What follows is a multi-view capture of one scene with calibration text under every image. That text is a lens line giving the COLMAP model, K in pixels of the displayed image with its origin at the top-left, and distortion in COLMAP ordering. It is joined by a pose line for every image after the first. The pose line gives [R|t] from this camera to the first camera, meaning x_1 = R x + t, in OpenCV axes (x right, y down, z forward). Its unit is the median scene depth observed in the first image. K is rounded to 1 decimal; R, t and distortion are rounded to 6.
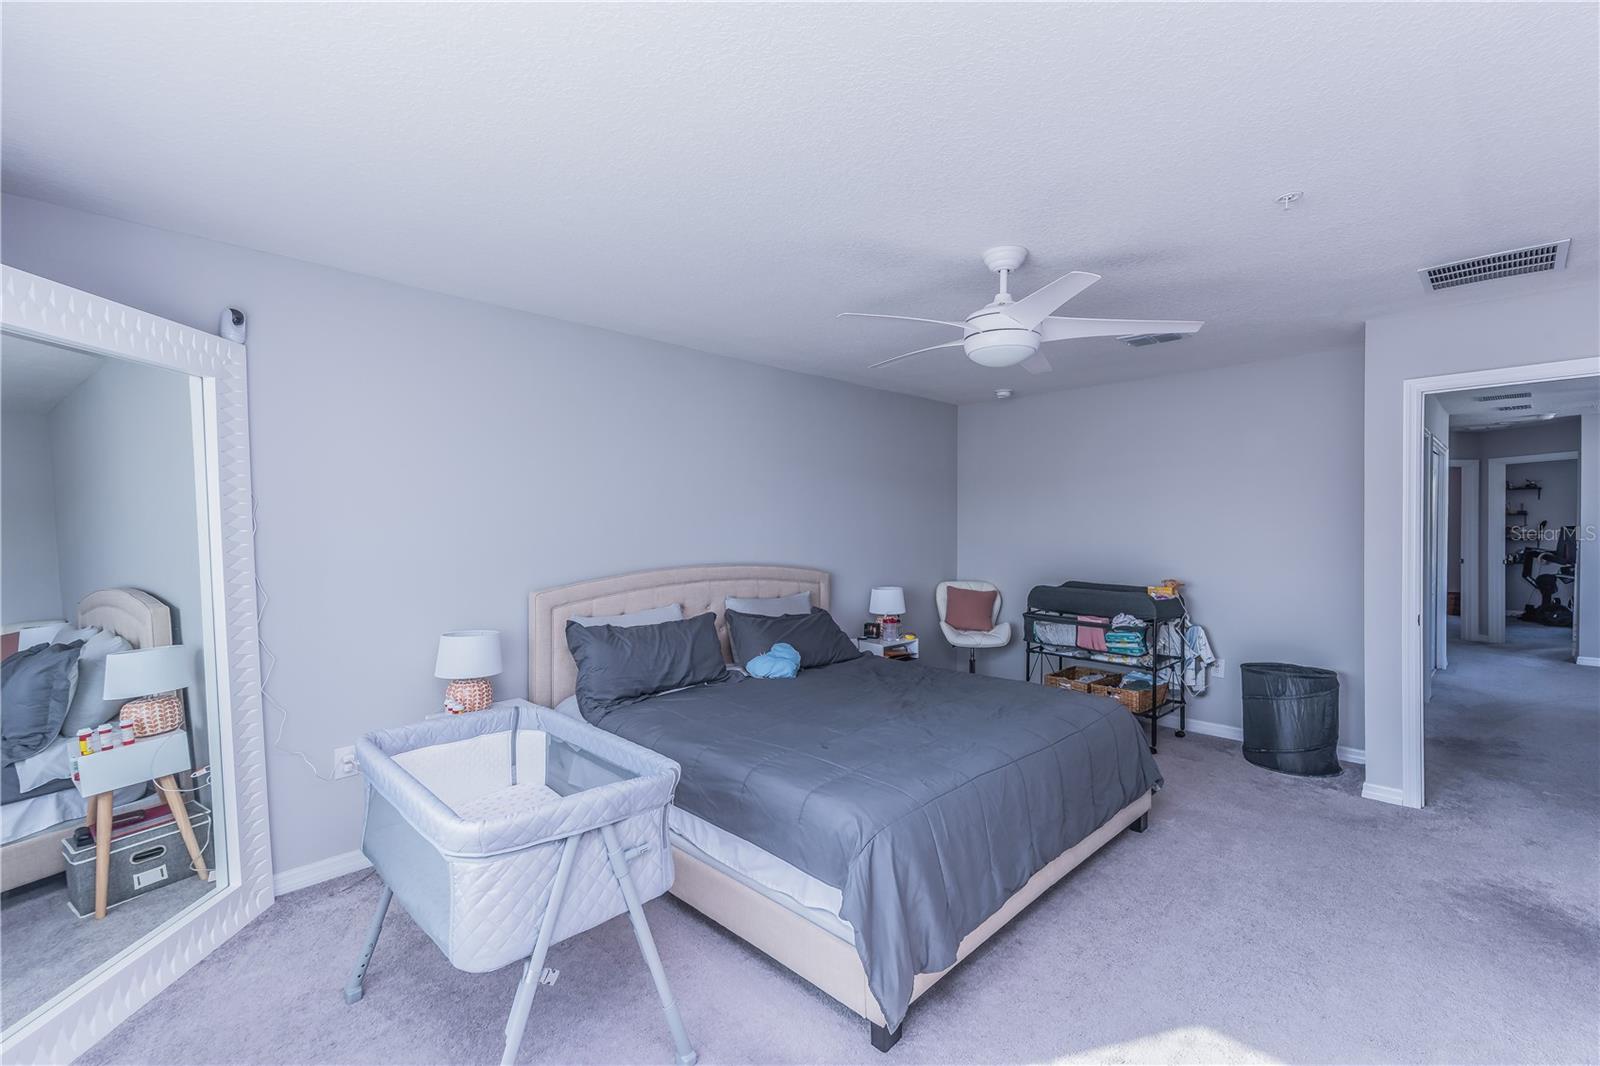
lens RADIAL K [[699.7, 0, 793.4], [0, 699.7, 534.2], [0, 0, 1]] dist [0.021144, 0.000483]
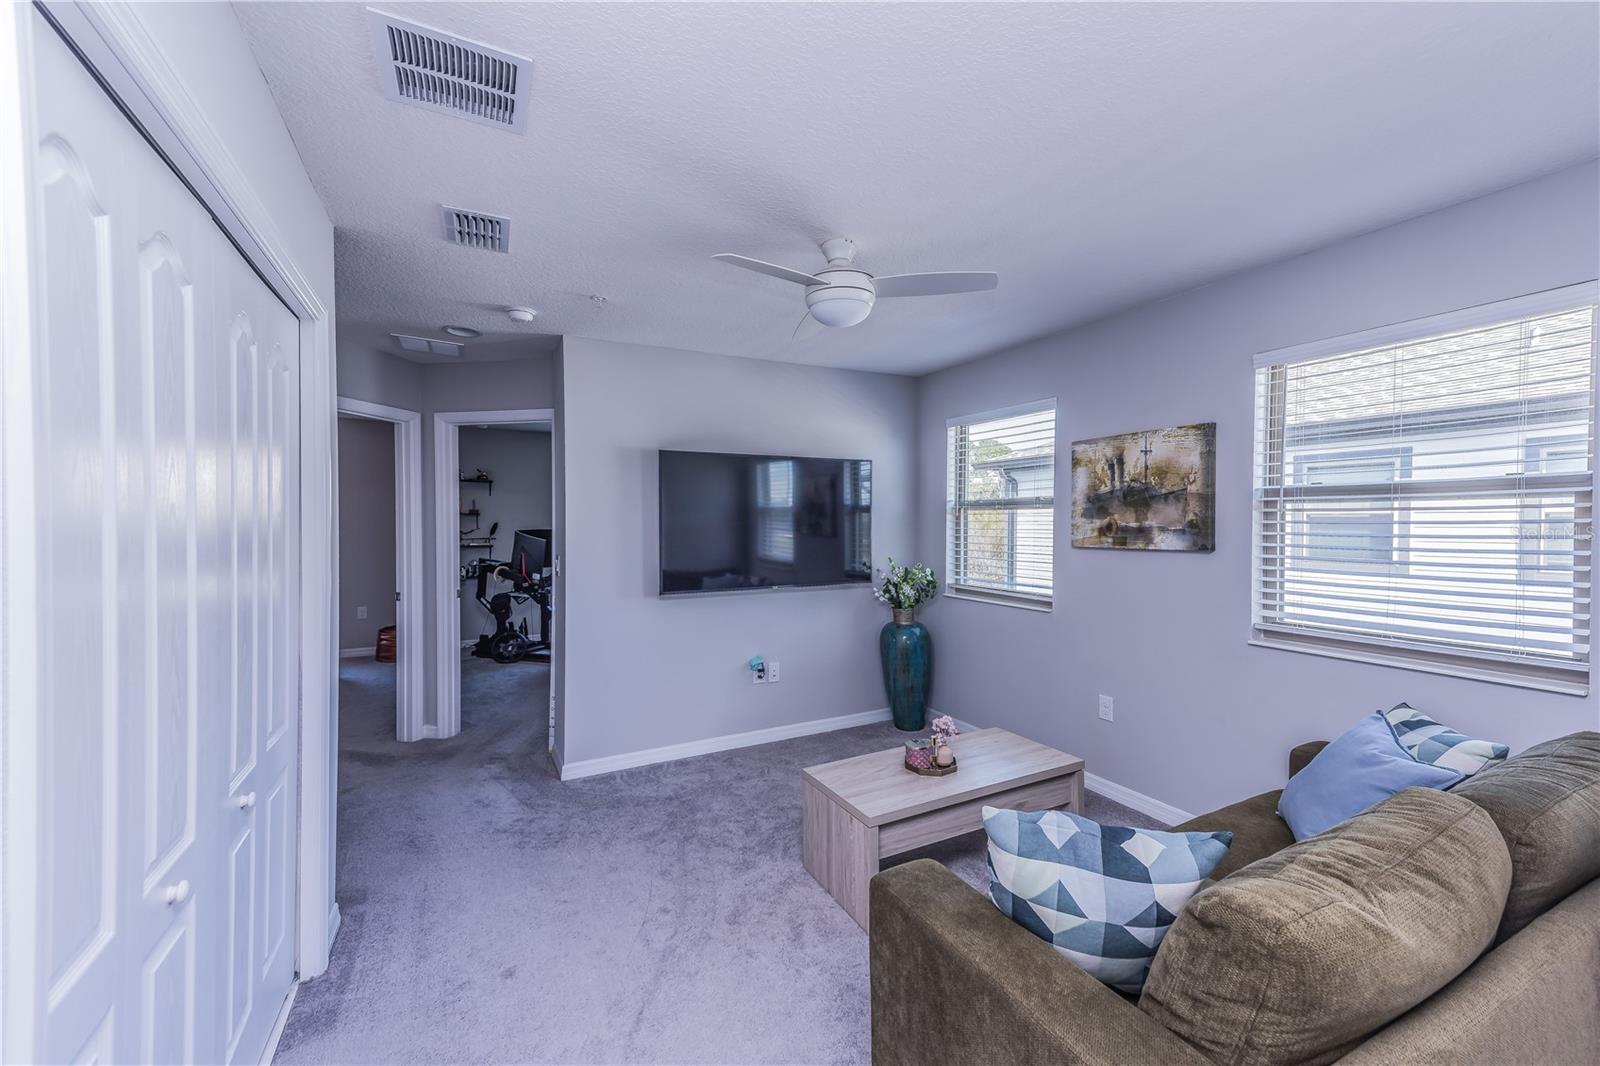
lens RADIAL K [[637.1, 0, 799.5], [0, 637.1, 524.3], [0, 0, 1]] dist [0.000809, -0.000053]
pose [[0.289128, -0.000350, 0.957290, 0.487483], [0.020736, 0.999768, -0.005897, -0.006627], [-0.957066, 0.021556, 0.289069, 0.491603]]
